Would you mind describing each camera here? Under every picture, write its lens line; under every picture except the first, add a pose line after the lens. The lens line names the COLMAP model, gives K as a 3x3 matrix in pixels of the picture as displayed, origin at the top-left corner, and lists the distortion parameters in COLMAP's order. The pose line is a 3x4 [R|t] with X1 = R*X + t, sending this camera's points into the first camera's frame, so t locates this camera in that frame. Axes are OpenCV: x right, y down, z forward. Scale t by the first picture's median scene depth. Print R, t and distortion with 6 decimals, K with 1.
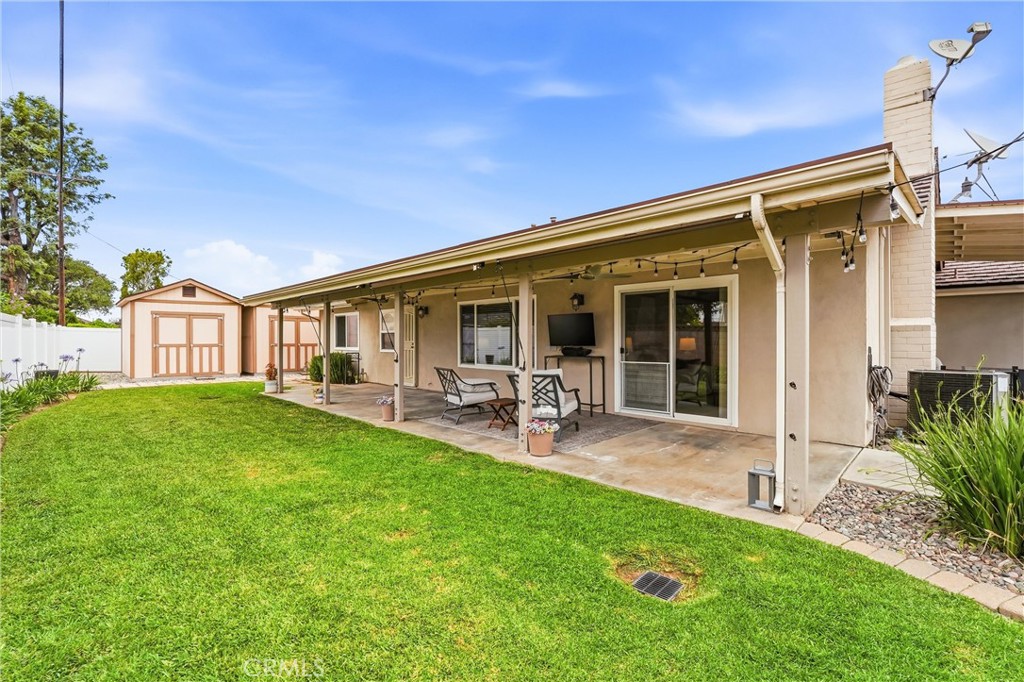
lens RADIAL K [[422.0, 0, 510.4], [0, 422.0, 341.8], [0, 0, 1]] dist [-0.023682, -0.000081]
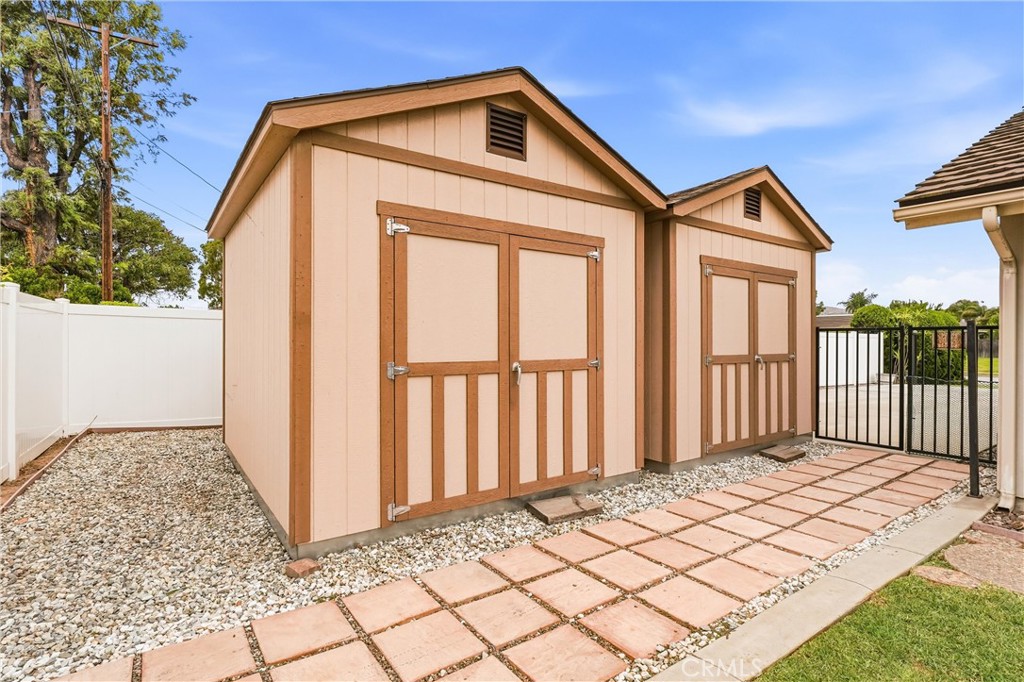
lens RADIAL K [[461.6, 0, 515.1], [0, 461.6, 345.4], [0, 0, 1]] dist [-0.026404, 0.000443]
pose [[0.989213, 0.005475, -0.146382, -0.686570], [-0.004361, 0.999959, 0.007929, -0.004612], [0.146420, -0.007205, 0.989196, 0.703780]]
